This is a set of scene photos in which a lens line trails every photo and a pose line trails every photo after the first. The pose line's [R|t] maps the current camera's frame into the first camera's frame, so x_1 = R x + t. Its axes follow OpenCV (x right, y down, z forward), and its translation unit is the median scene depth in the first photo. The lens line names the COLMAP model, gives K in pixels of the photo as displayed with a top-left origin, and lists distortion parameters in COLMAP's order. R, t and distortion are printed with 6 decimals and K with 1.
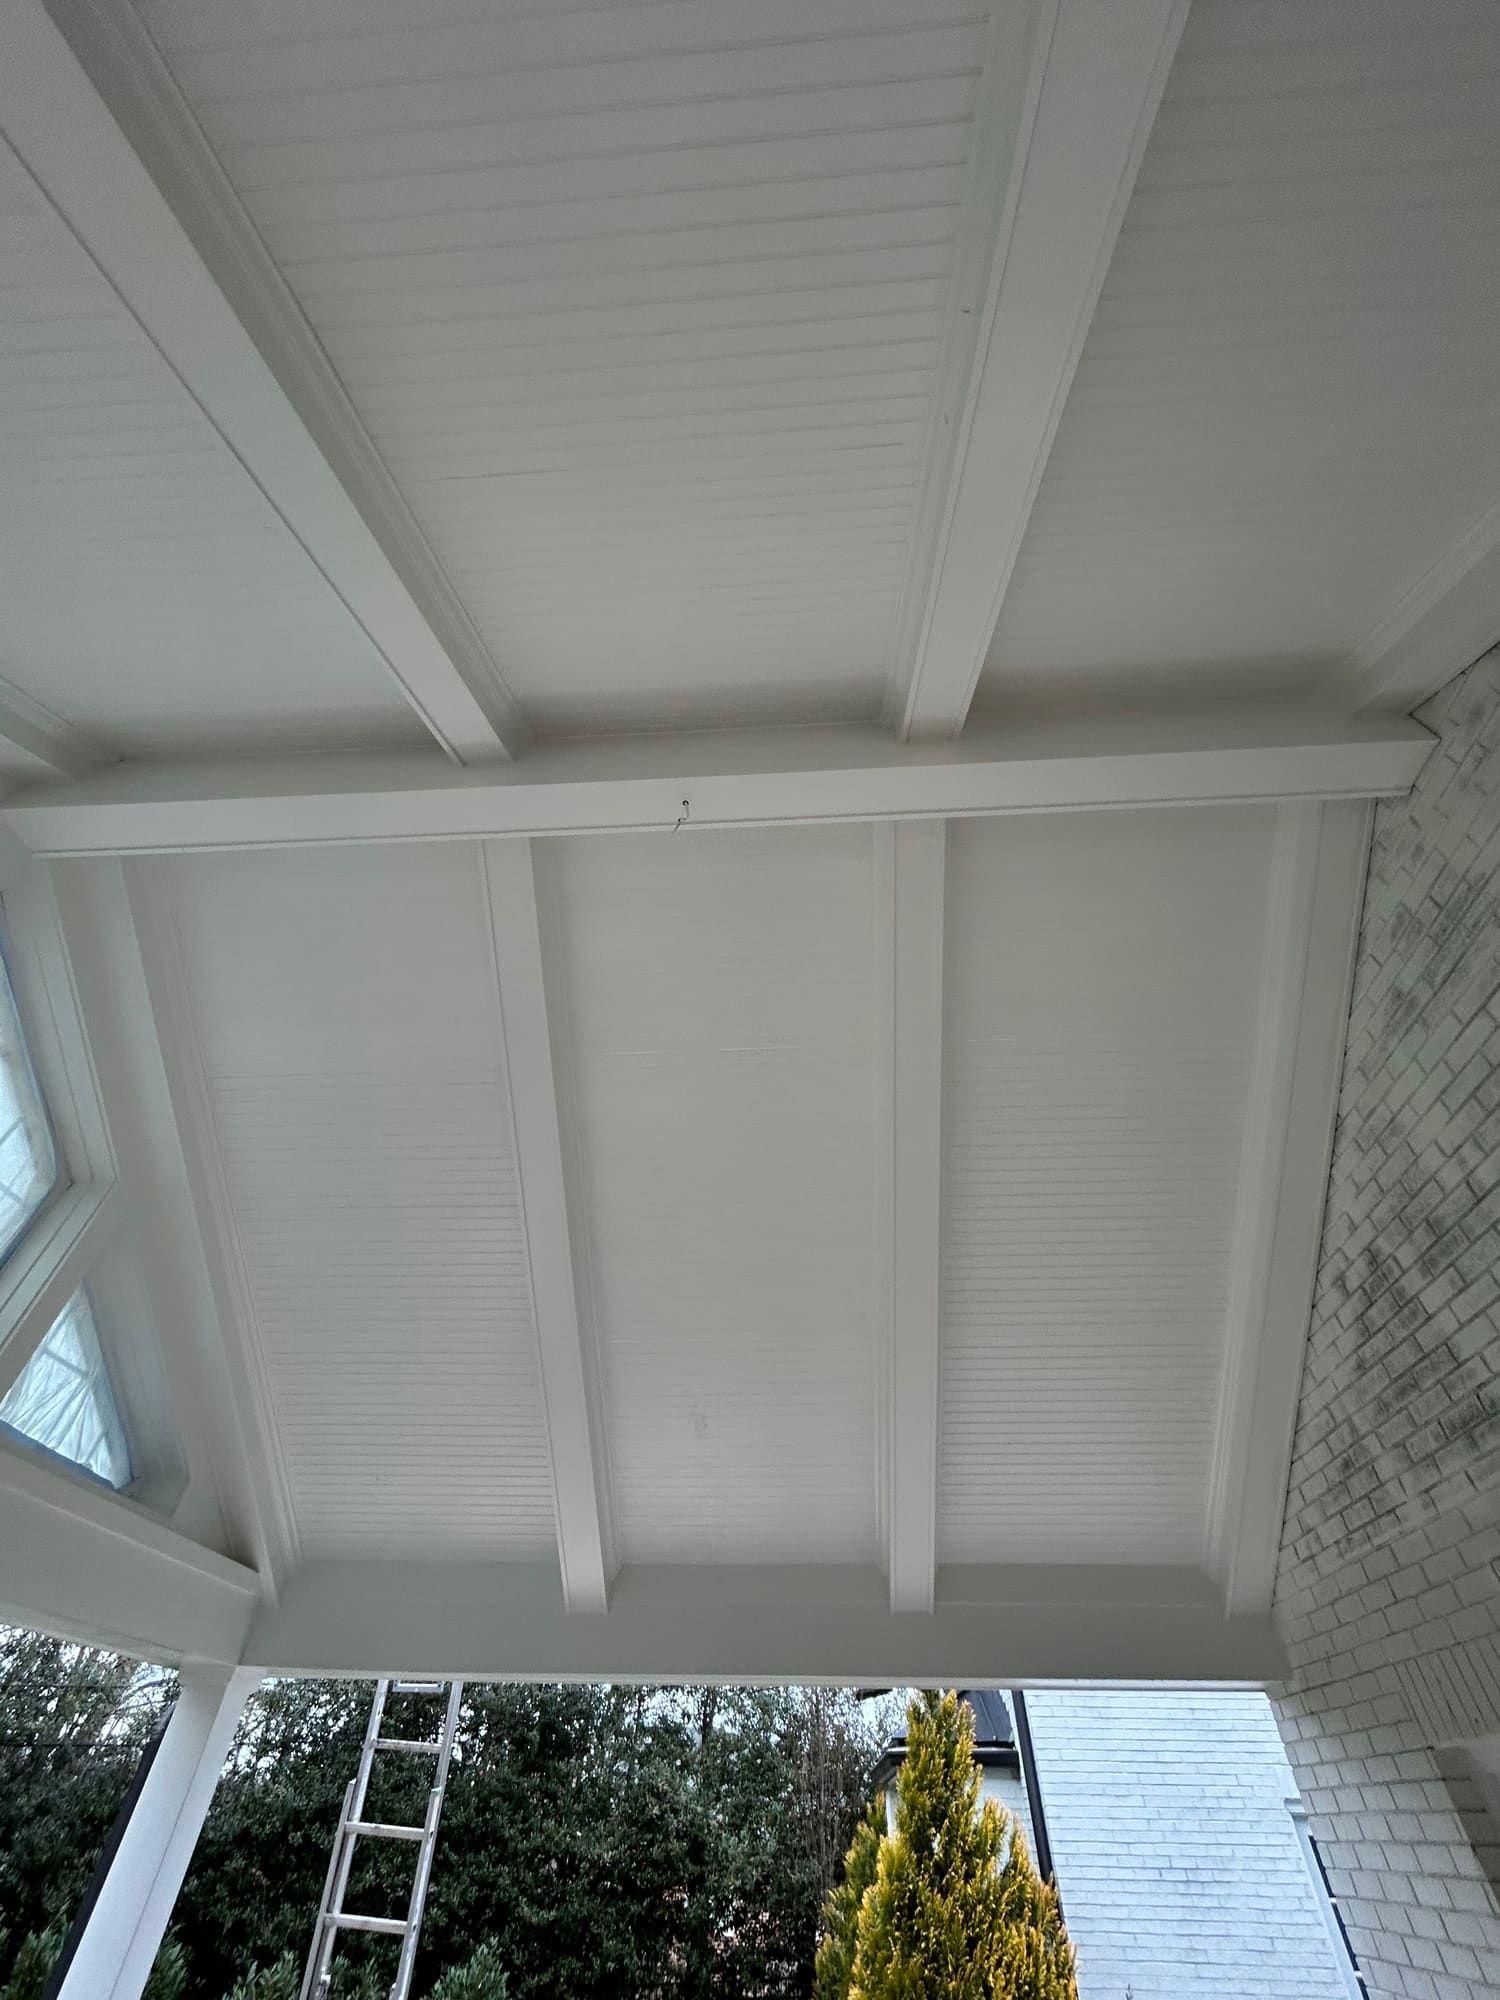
lens RADIAL K [[800.1, 0, 750.0], [0, 800.1, 1000.0], [0, 0, 1]] dist [-0.003889, 0.000113]
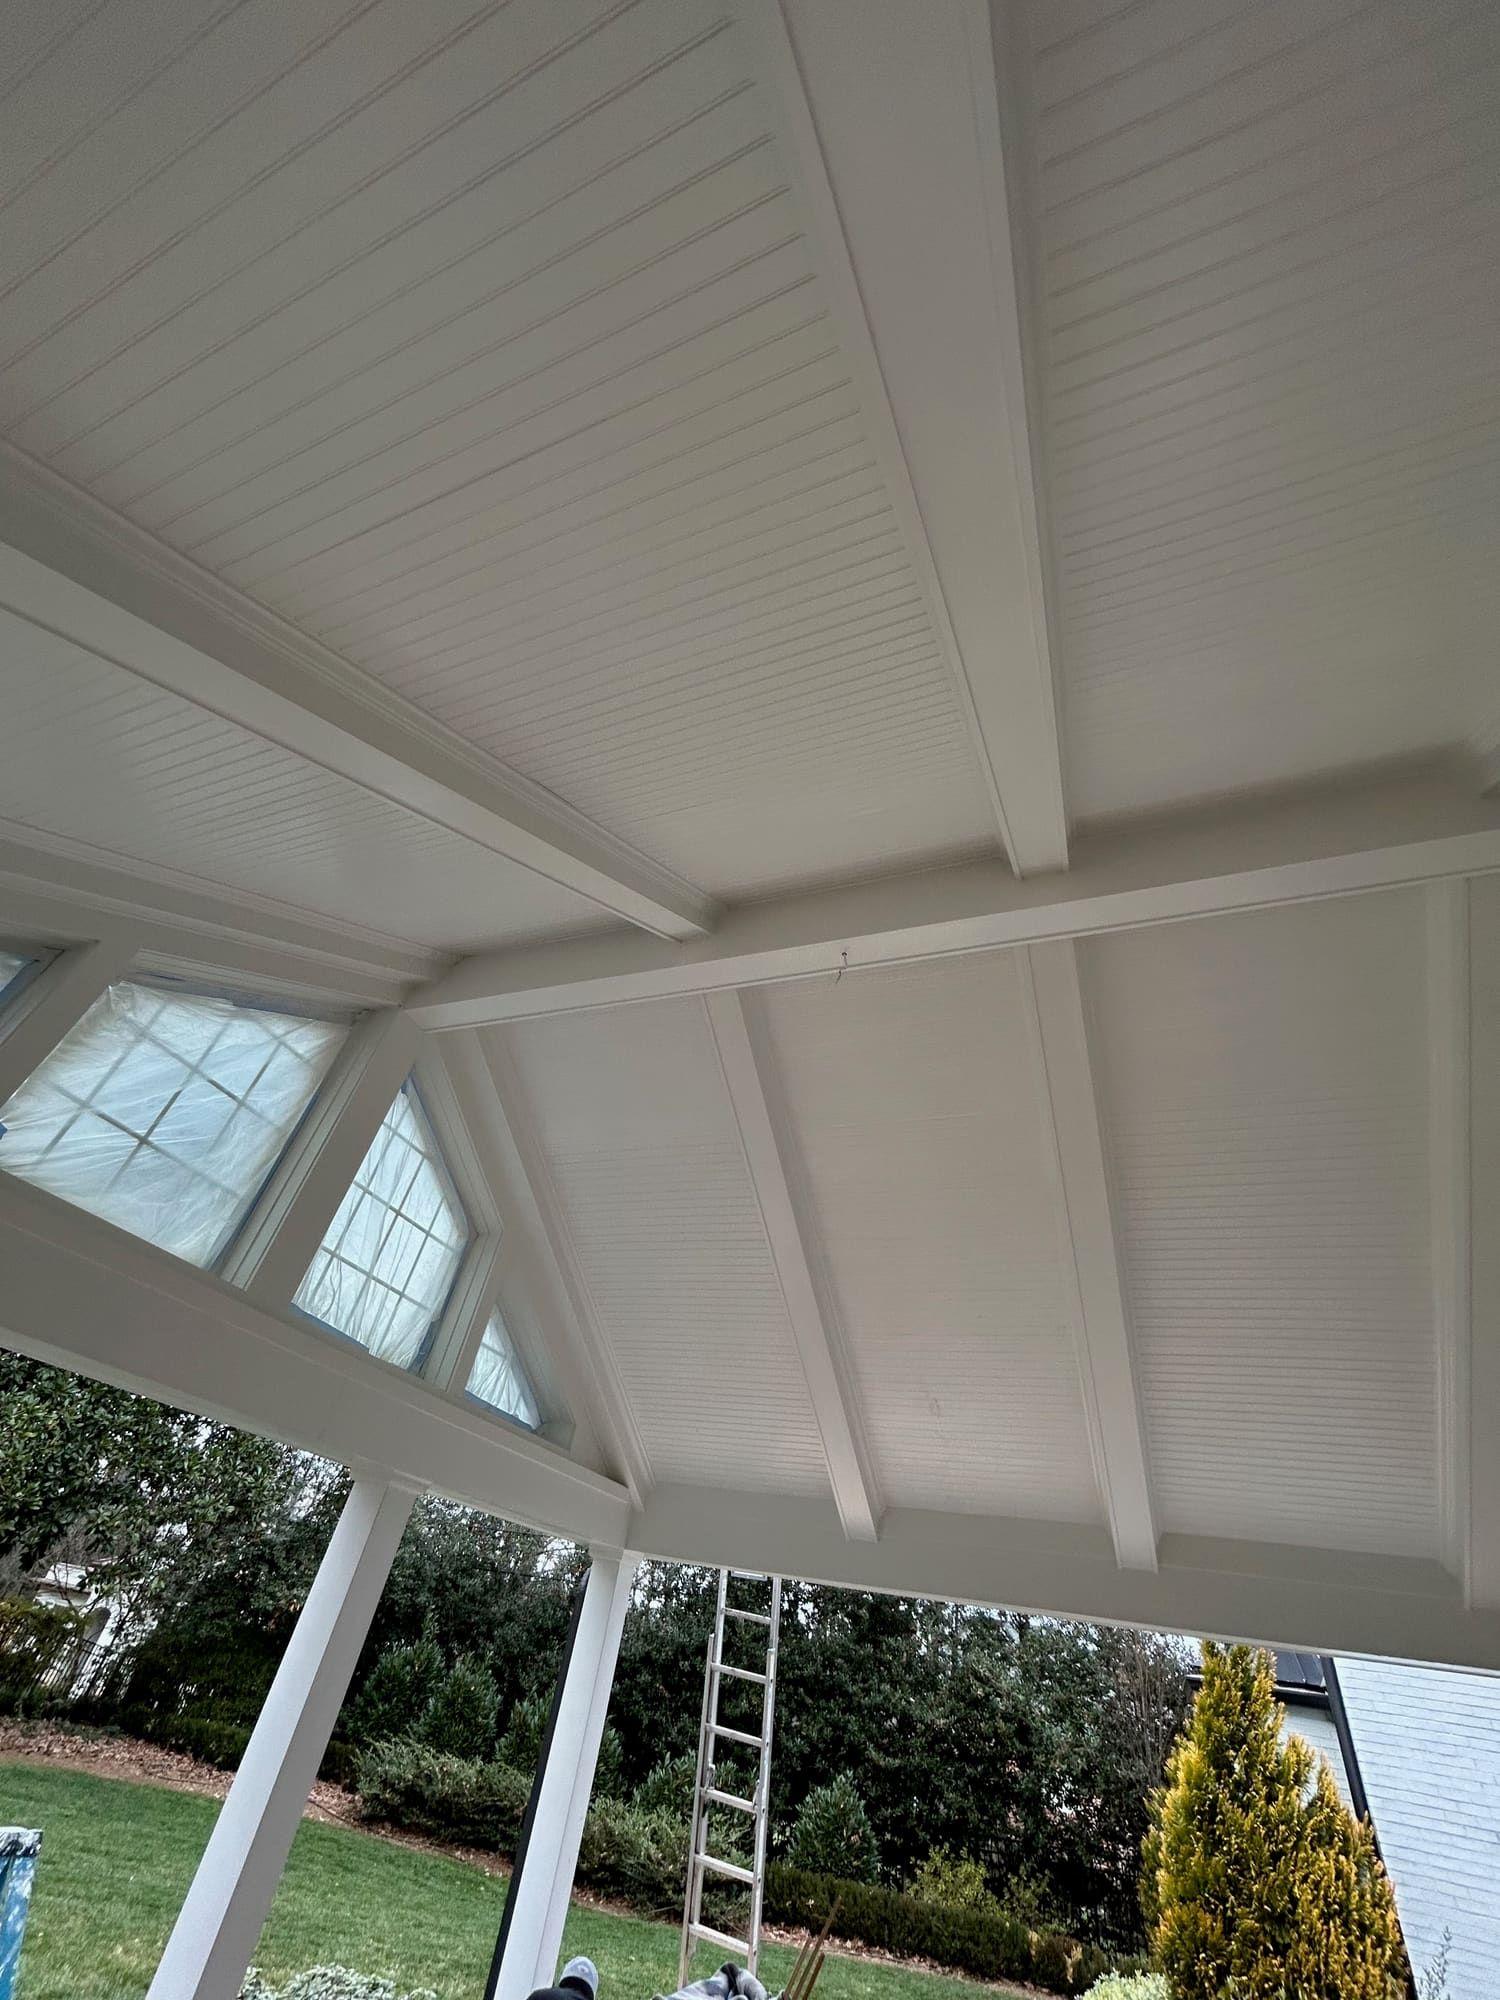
lens RADIAL K [[793.4, 0, 749.4], [0, 793.4, 999.2], [0, 0, 1]] dist [-0.002188, -0.000861]
pose [[0.943224, -0.107810, -0.314174, 0.061493], [0.133828, 0.989039, 0.062393, -0.100730], [0.304003, -0.100896, 0.947313, -0.090159]]
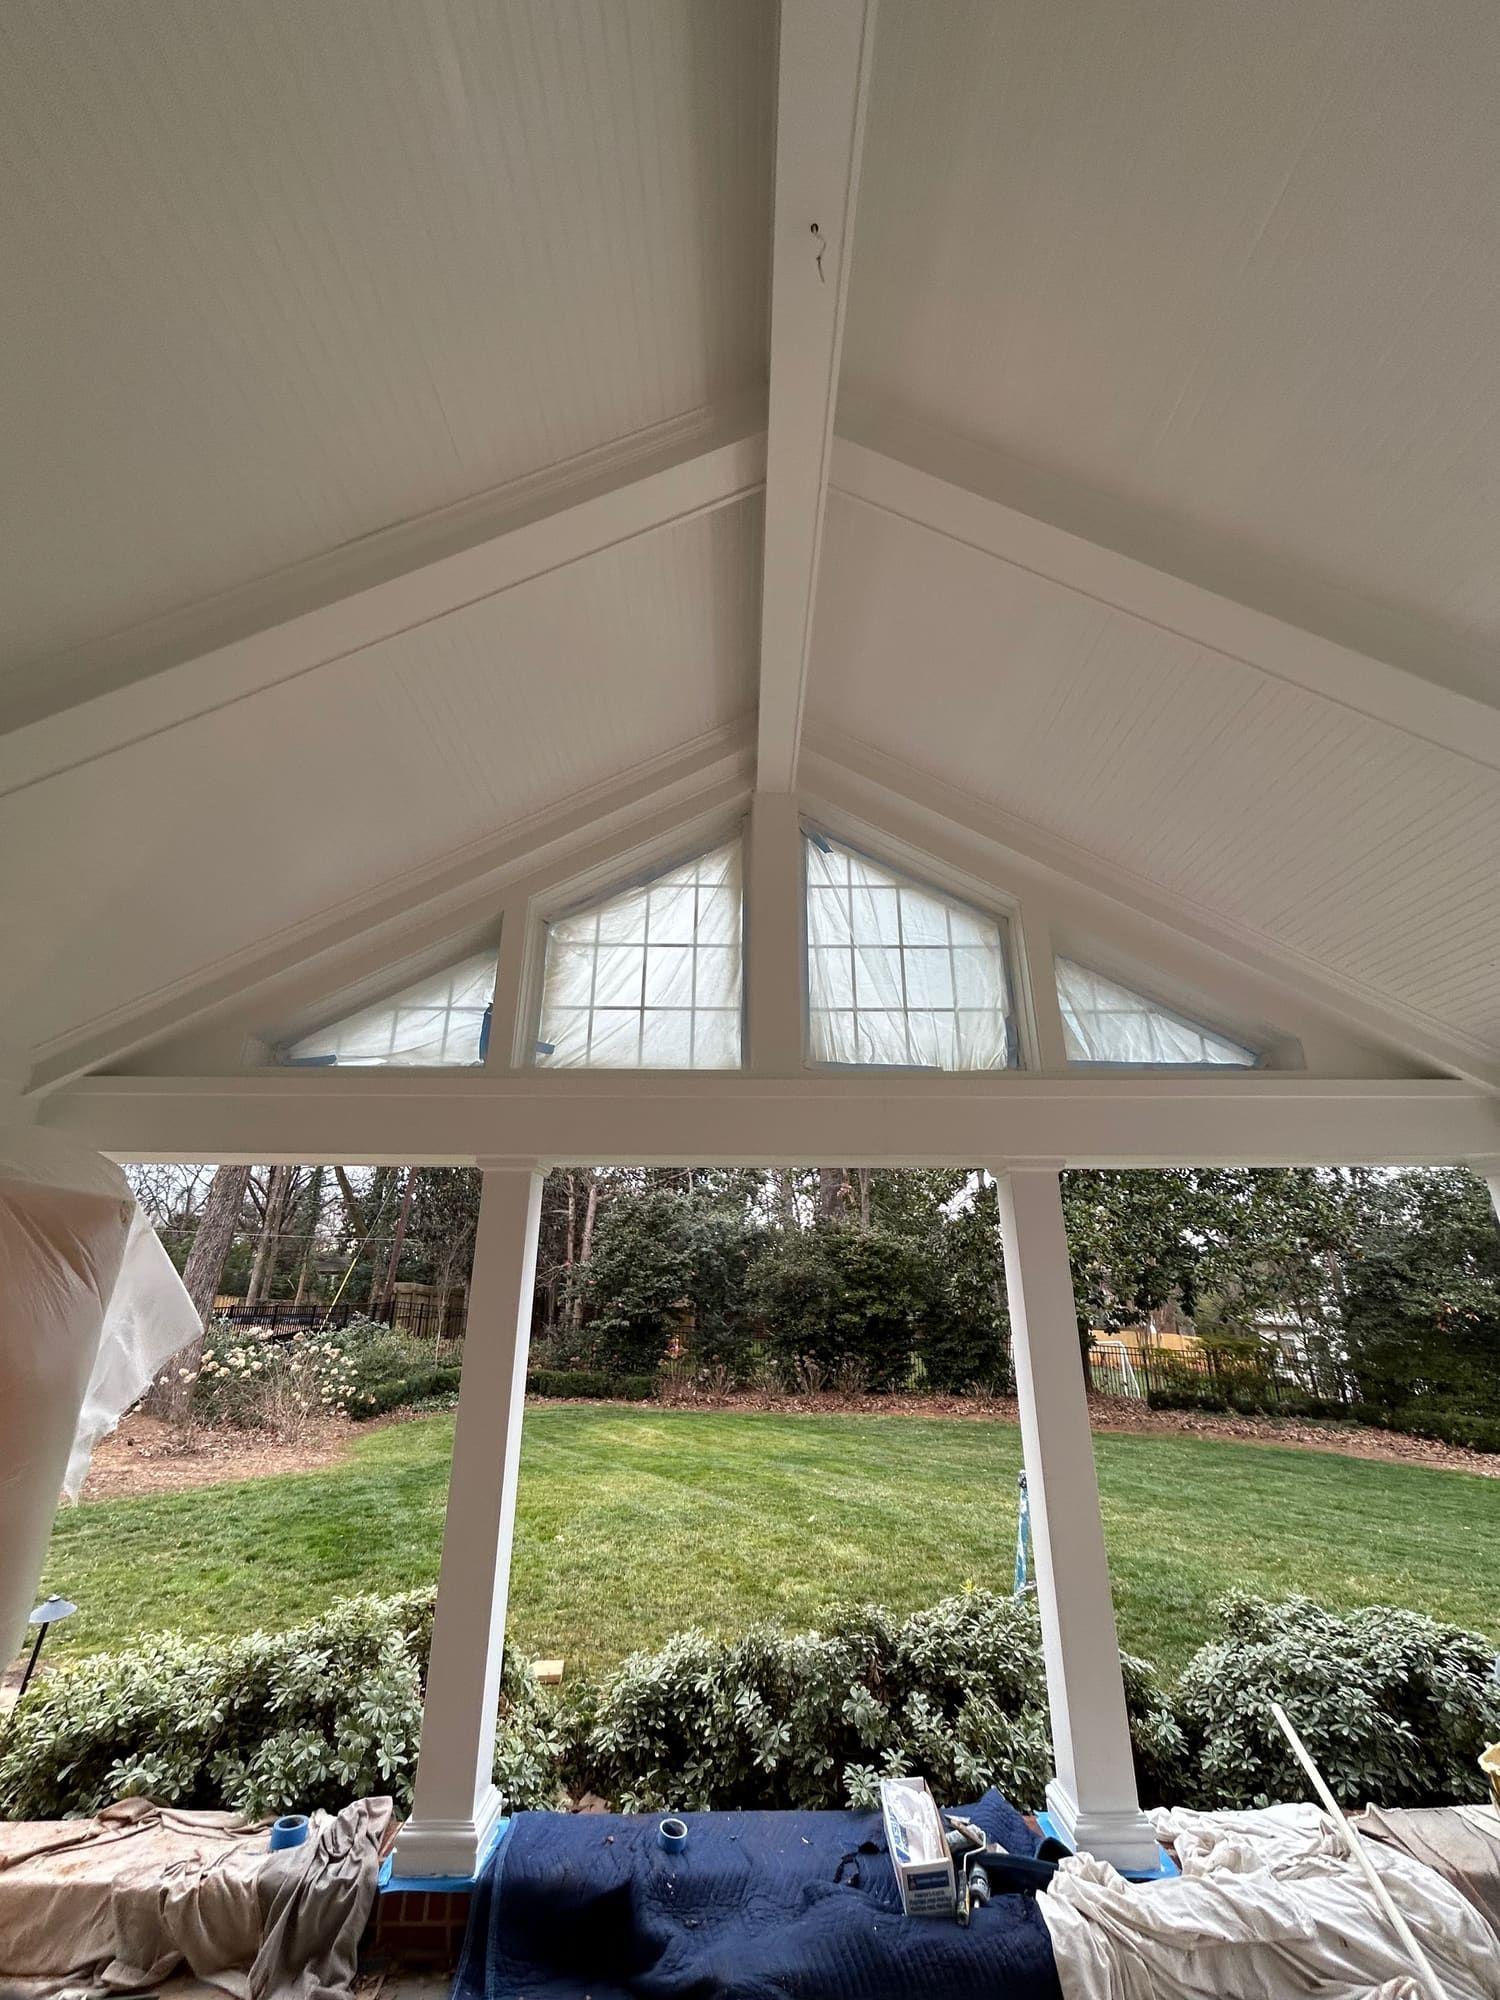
lens RADIAL K [[803.0, 0, 753.2], [0, 803.0, 995.1], [0, 0, 1]] dist [0.000753, 0.000014]
pose [[0.069581, -0.361718, -0.929687, 0.129109], [0.724305, 0.659149, -0.202249, 0.119317], [0.685960, -0.659305, 0.307858, 0.098330]]
